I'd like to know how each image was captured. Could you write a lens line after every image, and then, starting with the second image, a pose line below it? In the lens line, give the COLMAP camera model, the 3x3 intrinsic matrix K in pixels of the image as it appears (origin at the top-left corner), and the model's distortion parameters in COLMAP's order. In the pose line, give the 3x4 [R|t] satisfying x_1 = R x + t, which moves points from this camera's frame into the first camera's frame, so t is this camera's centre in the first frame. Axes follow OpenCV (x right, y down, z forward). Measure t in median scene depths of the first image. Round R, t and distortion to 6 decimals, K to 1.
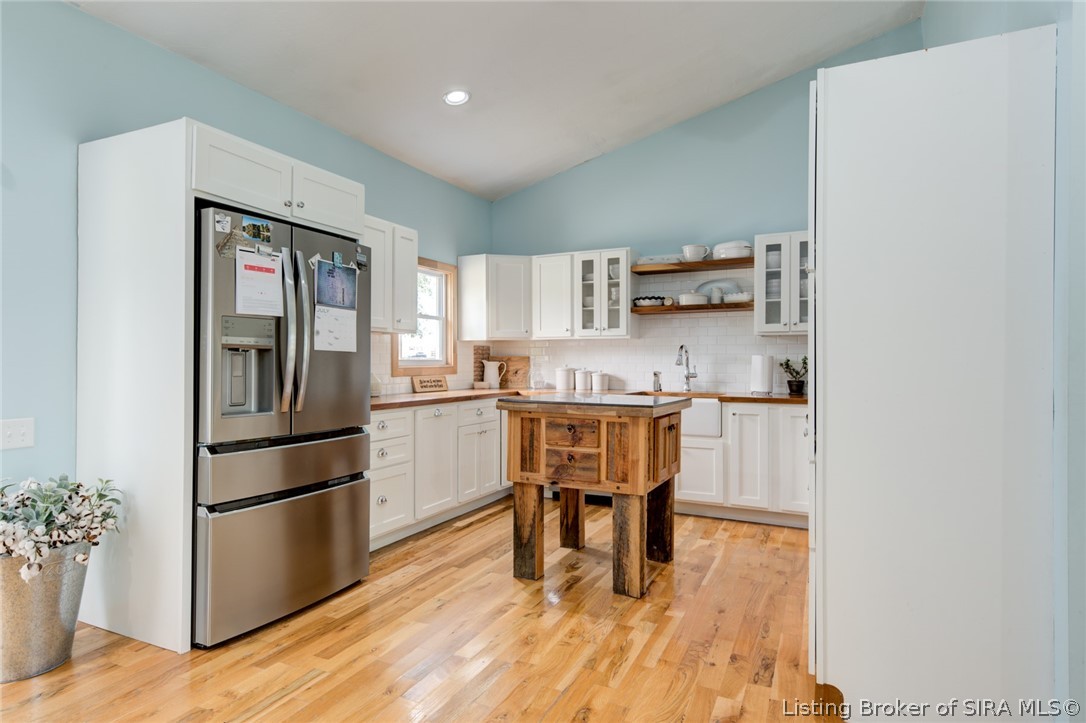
lens RADIAL K [[599.5, 0, 539.8], [0, 599.5, 362.0], [0, 0, 1]] dist [0.008391, 0.001123]
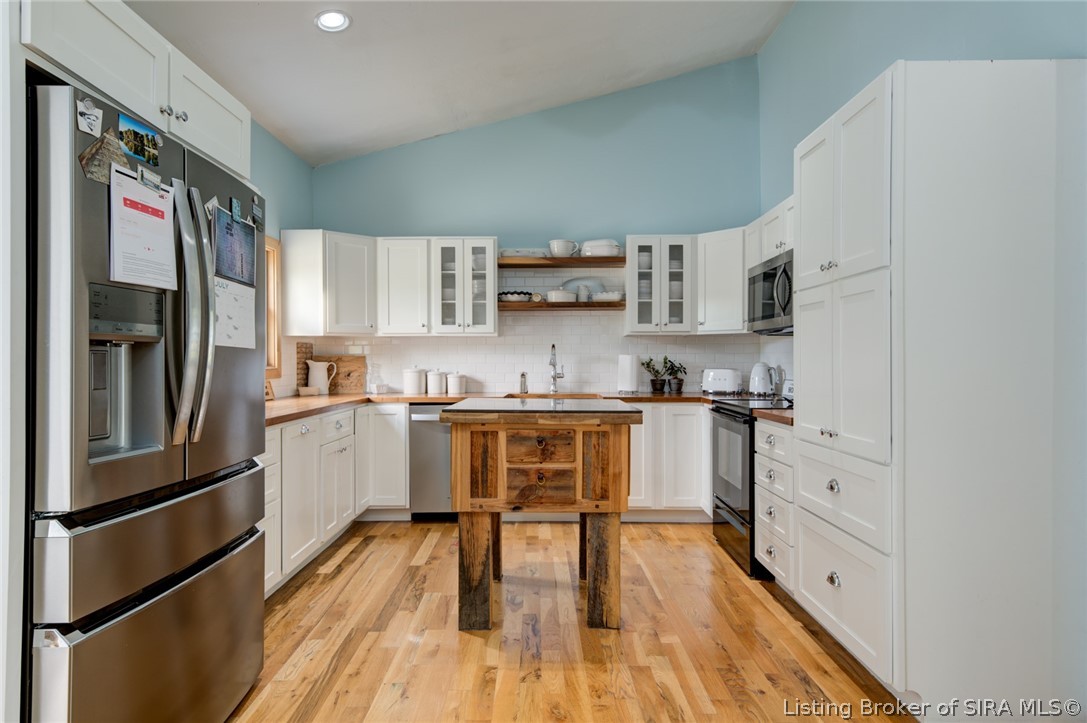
lens RADIAL K [[600.1, 0, 543.8], [0, 600.1, 362.0], [0, 0, 1]] dist [0.008391, 0.001123]
pose [[0.900060, -0.003709, 0.435751, -0.297091], [0.003601, 0.999993, 0.001074, -0.001312], [-0.435752, 0.000602, 0.900067, 0.231636]]
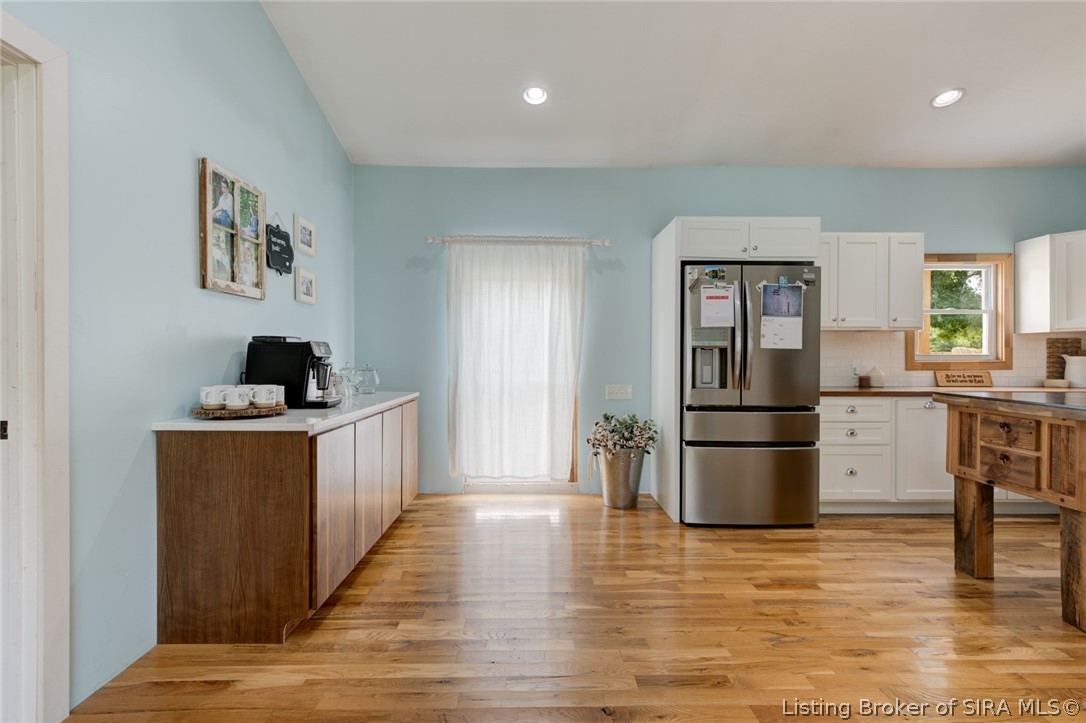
lens RADIAL K [[517.3, 0, 542.4], [0, 517.3, 358.9], [0, 0, 1]] dist [0.001340, 0.001404]
pose [[0.450542, 0.003217, -0.892749, 0.432849], [-0.000574, 0.999994, 0.003313, 0.001514], [0.892755, -0.000980, 0.450542, -0.016959]]
